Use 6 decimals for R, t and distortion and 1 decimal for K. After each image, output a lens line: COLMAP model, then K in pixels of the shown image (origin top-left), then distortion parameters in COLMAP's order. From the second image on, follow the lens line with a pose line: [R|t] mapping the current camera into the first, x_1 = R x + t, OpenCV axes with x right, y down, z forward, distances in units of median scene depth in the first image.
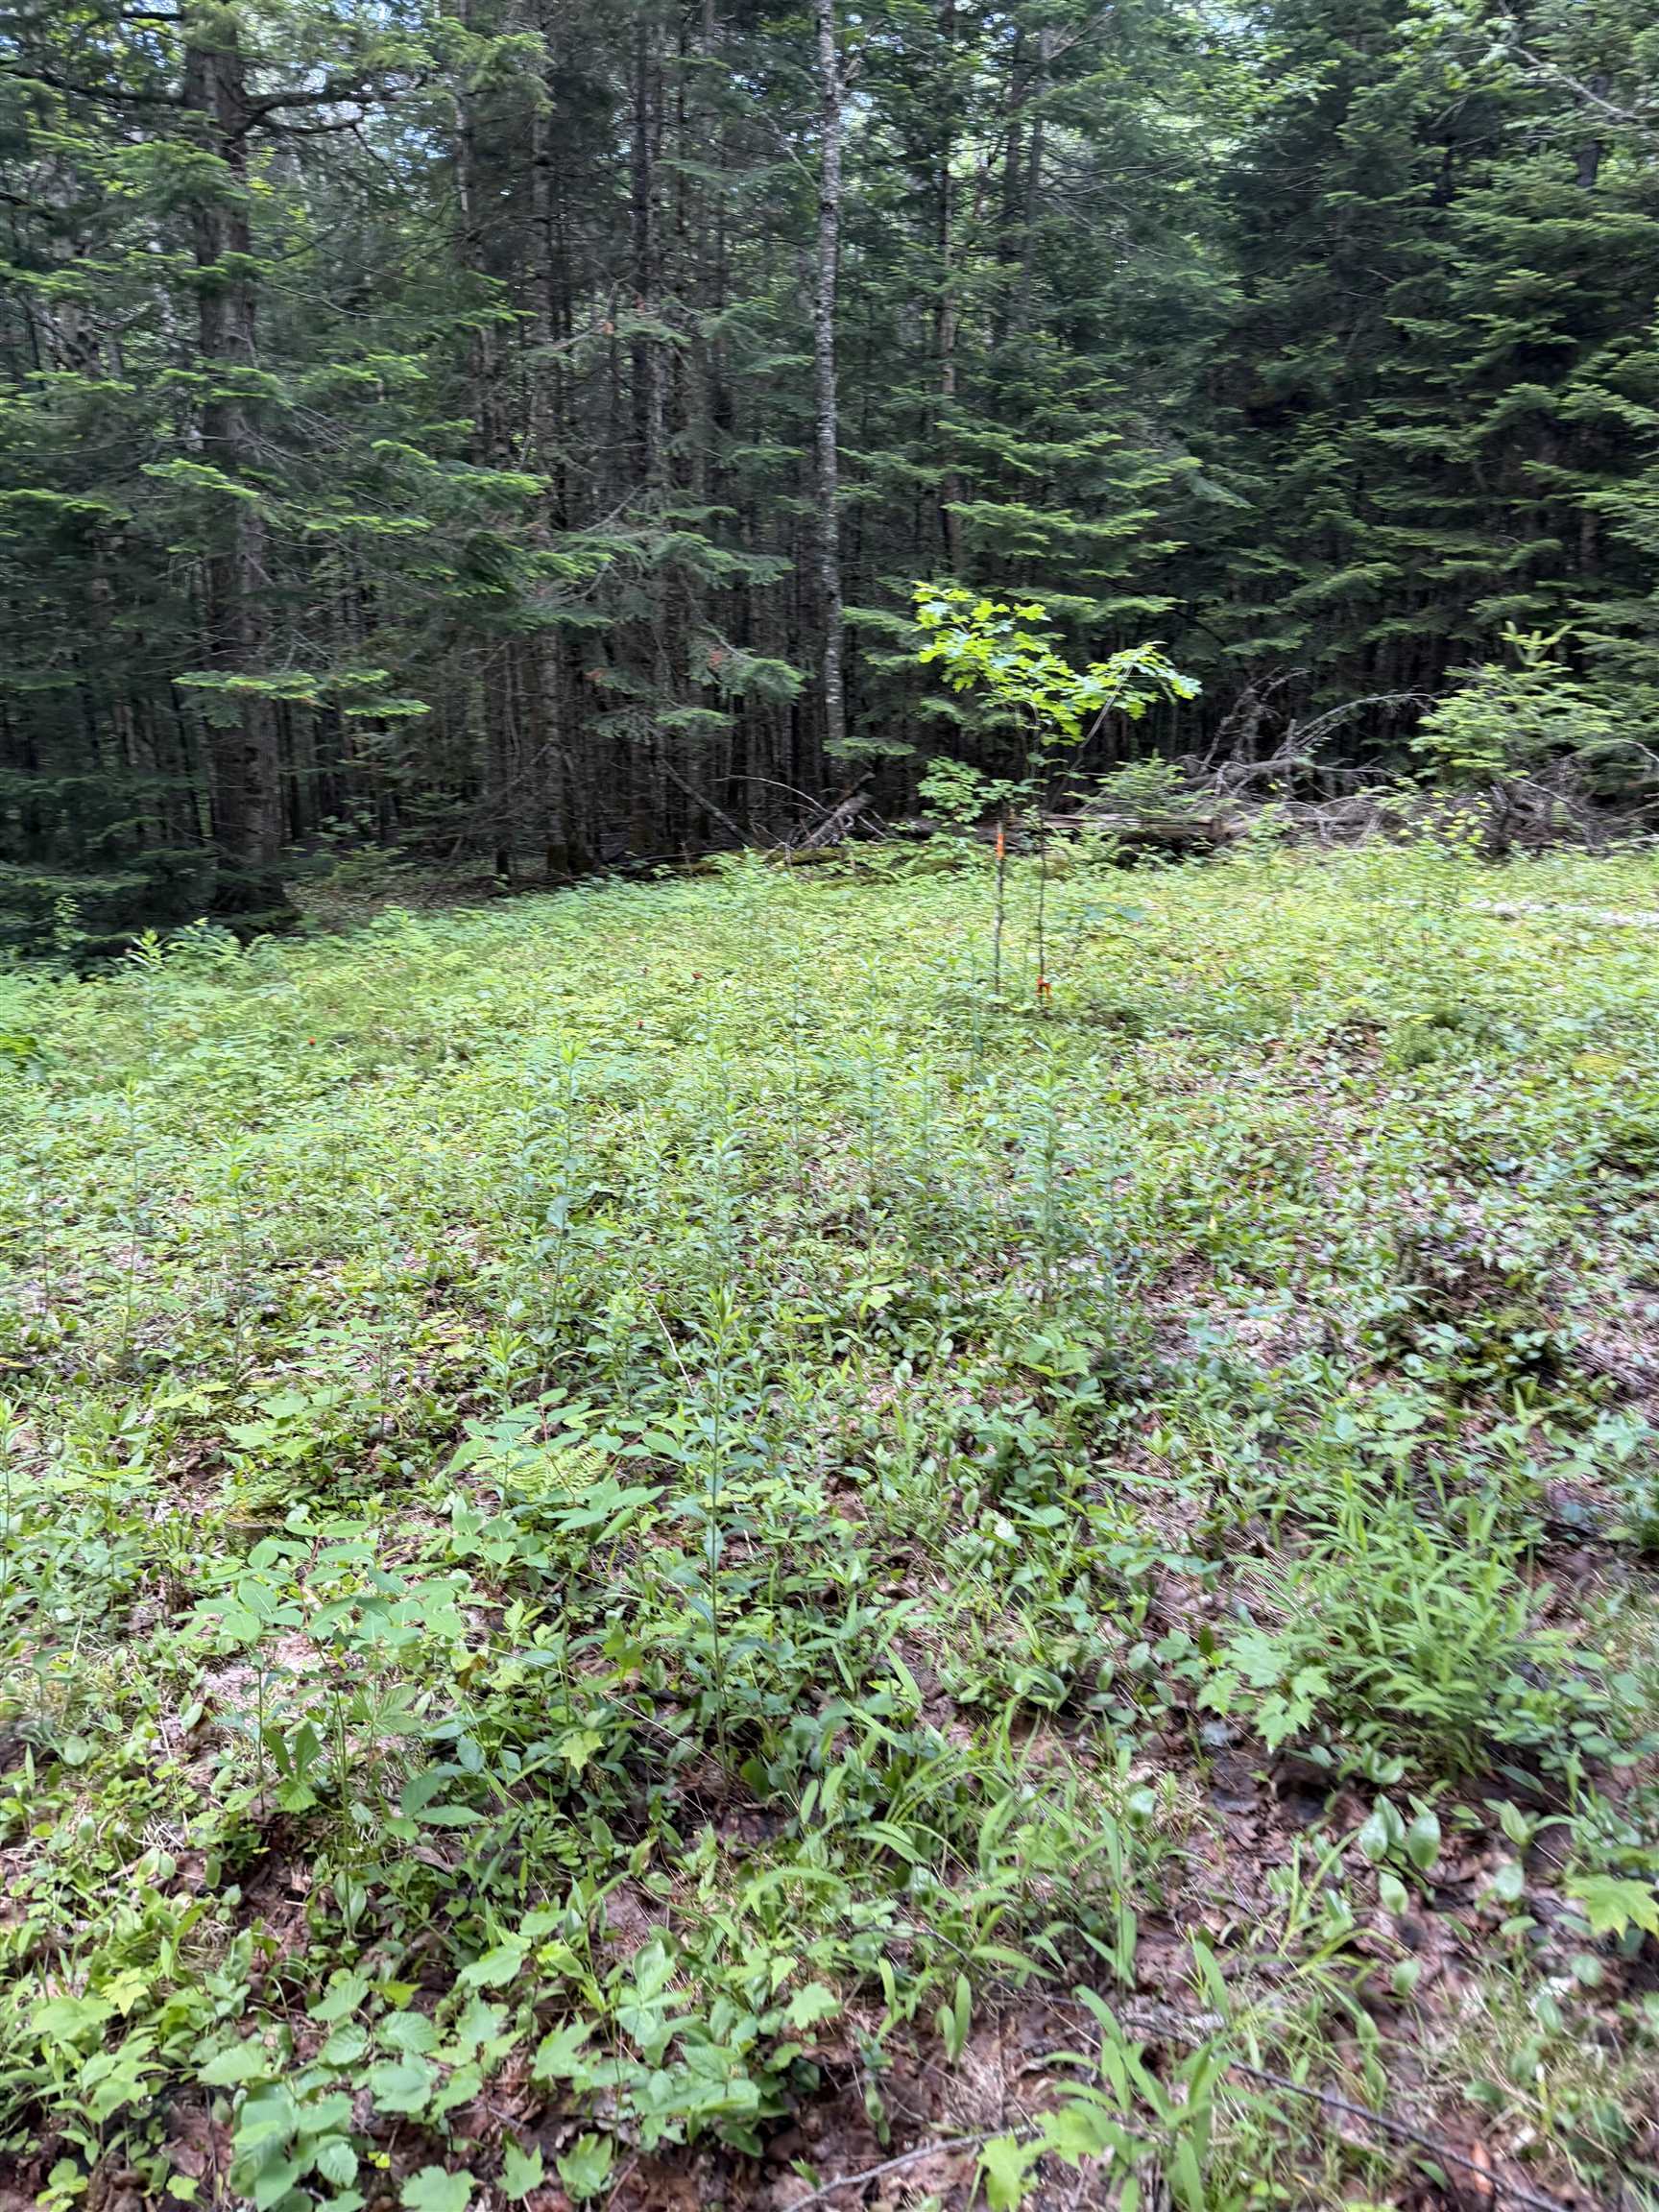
lens RADIAL K [[1538.0, 0, 823.1], [0, 1538.0, 1123.0], [0, 0, 1]] dist [-0.005305, -0.001711]
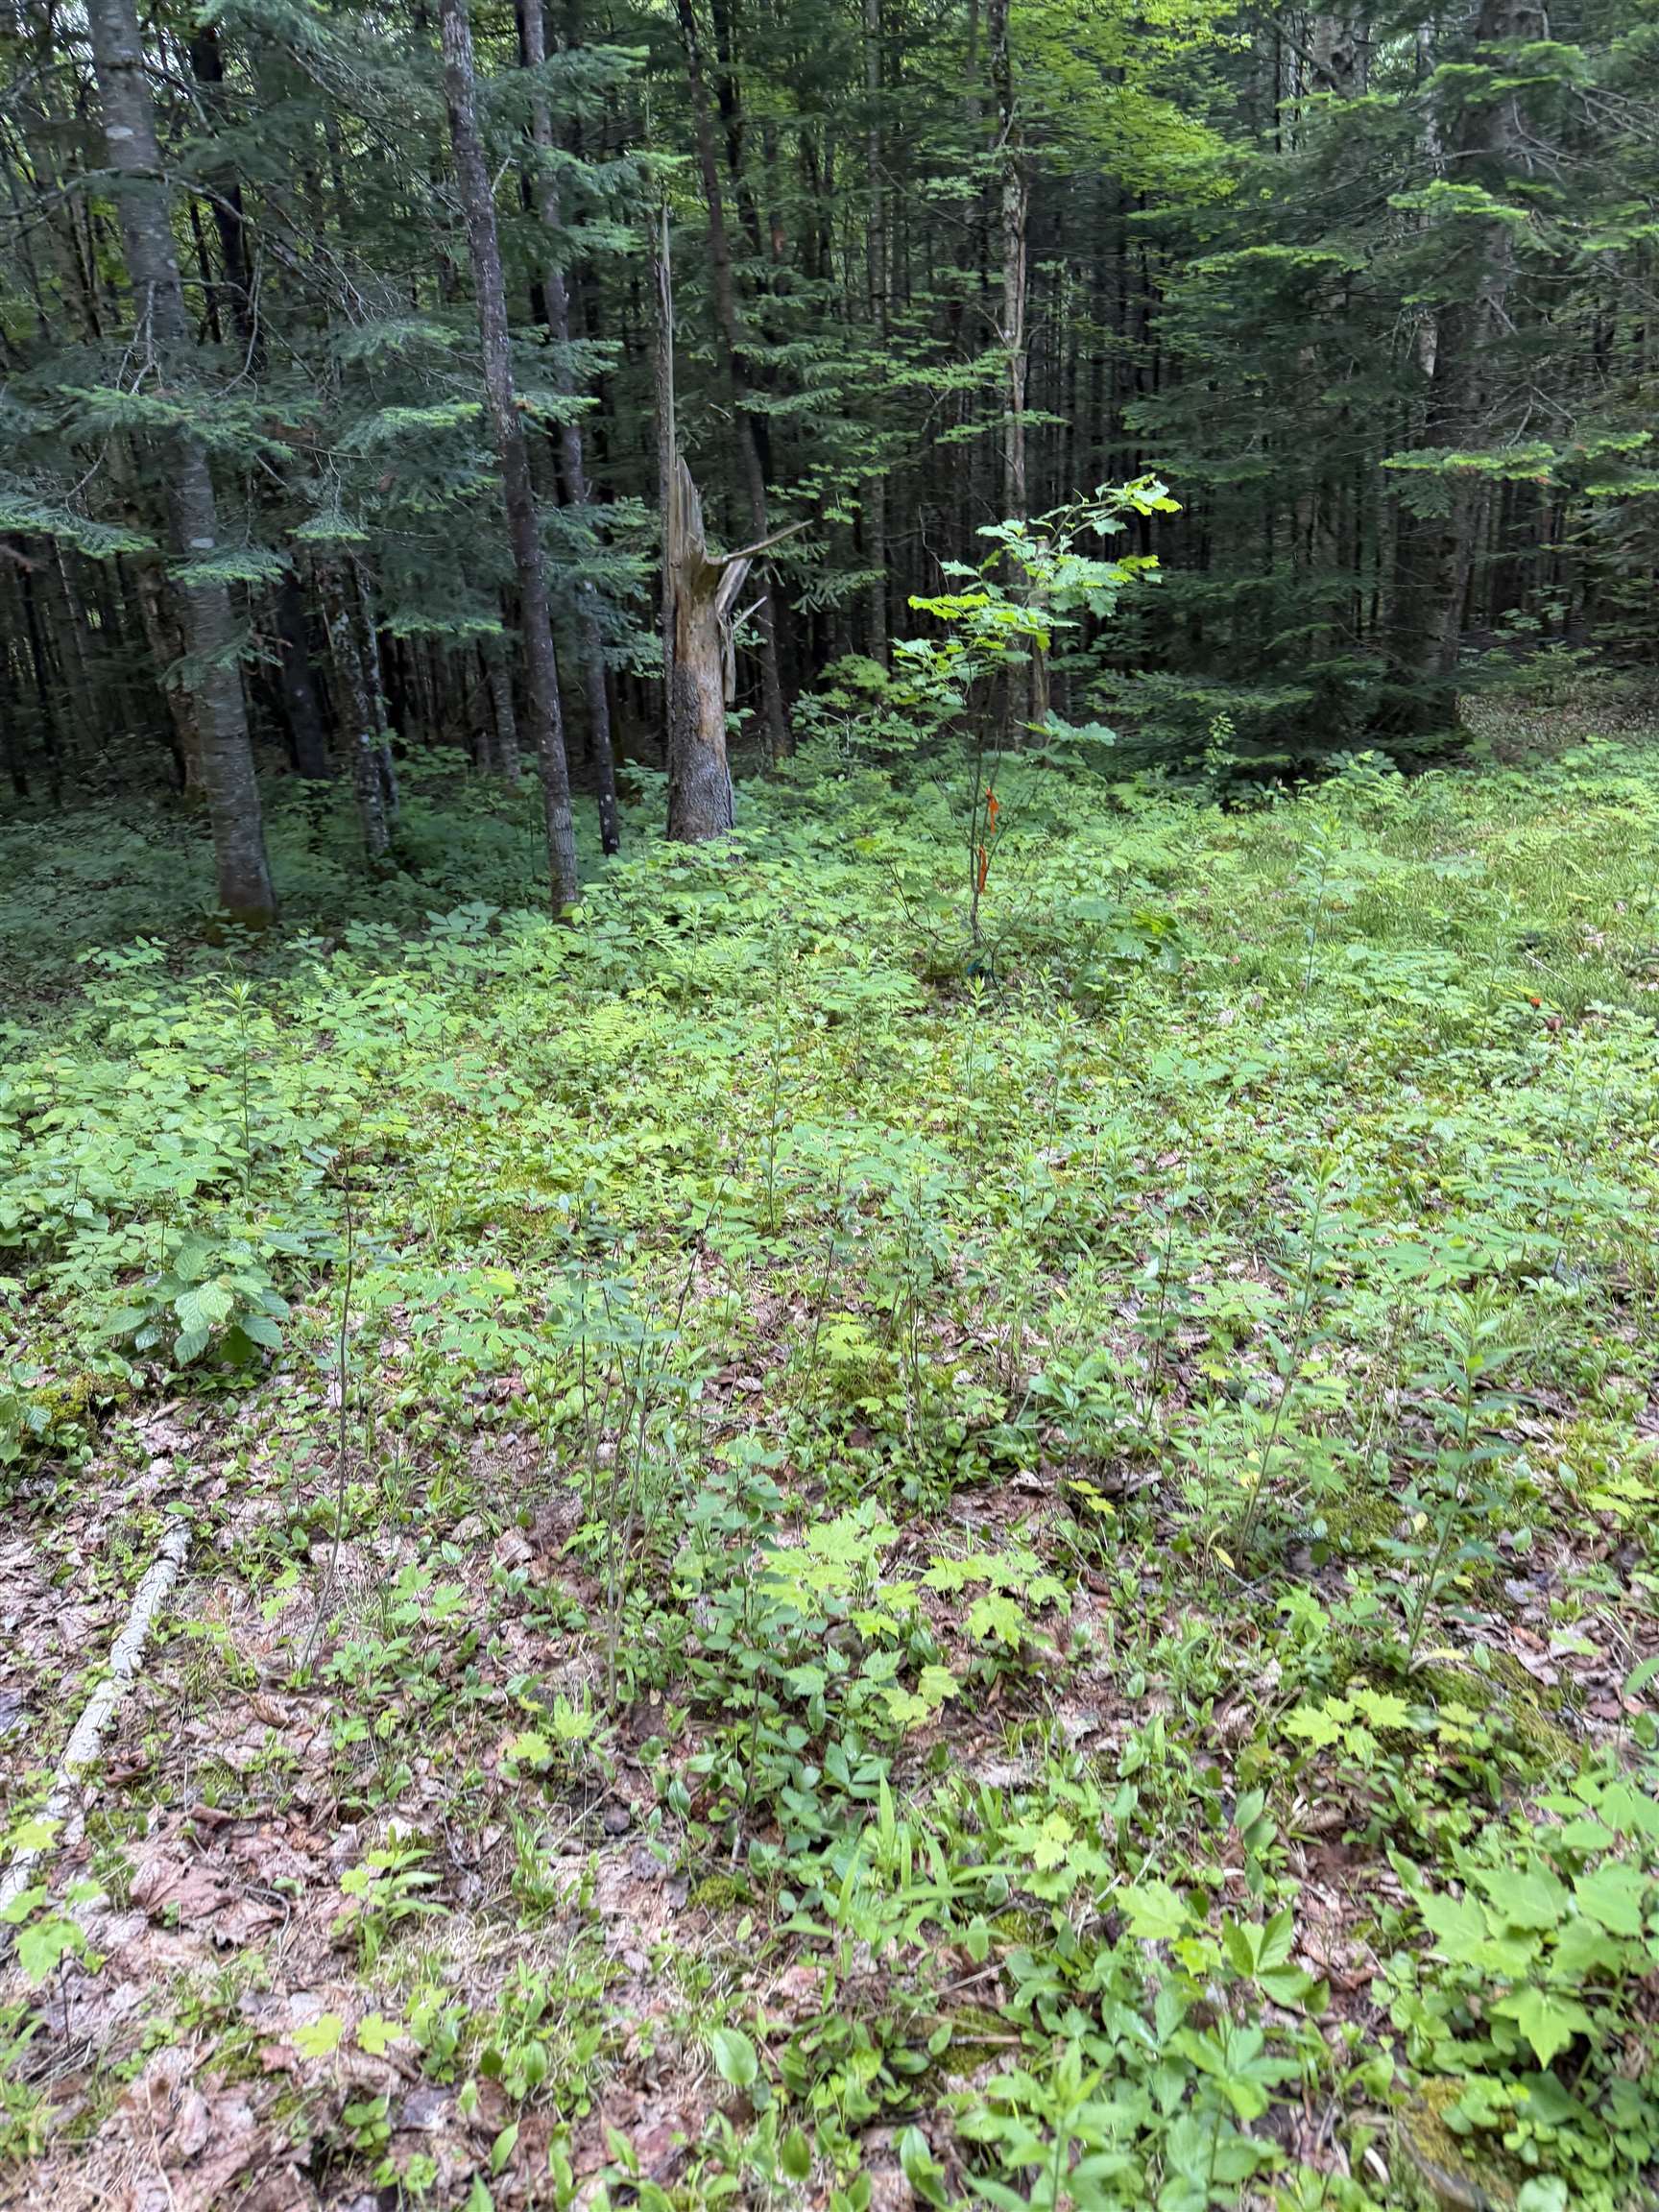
lens RADIAL K [[1538.0, 0, 816.5], [0, 1538.0, 1098.9], [0, 0, 1]] dist [-0.005305, -0.001711]
pose [[0.767246, 0.191602, -0.612064, -0.070924], [-0.116448, 0.980087, 0.160838, -0.041203], [0.630693, -0.052128, 0.774280, 0.119506]]
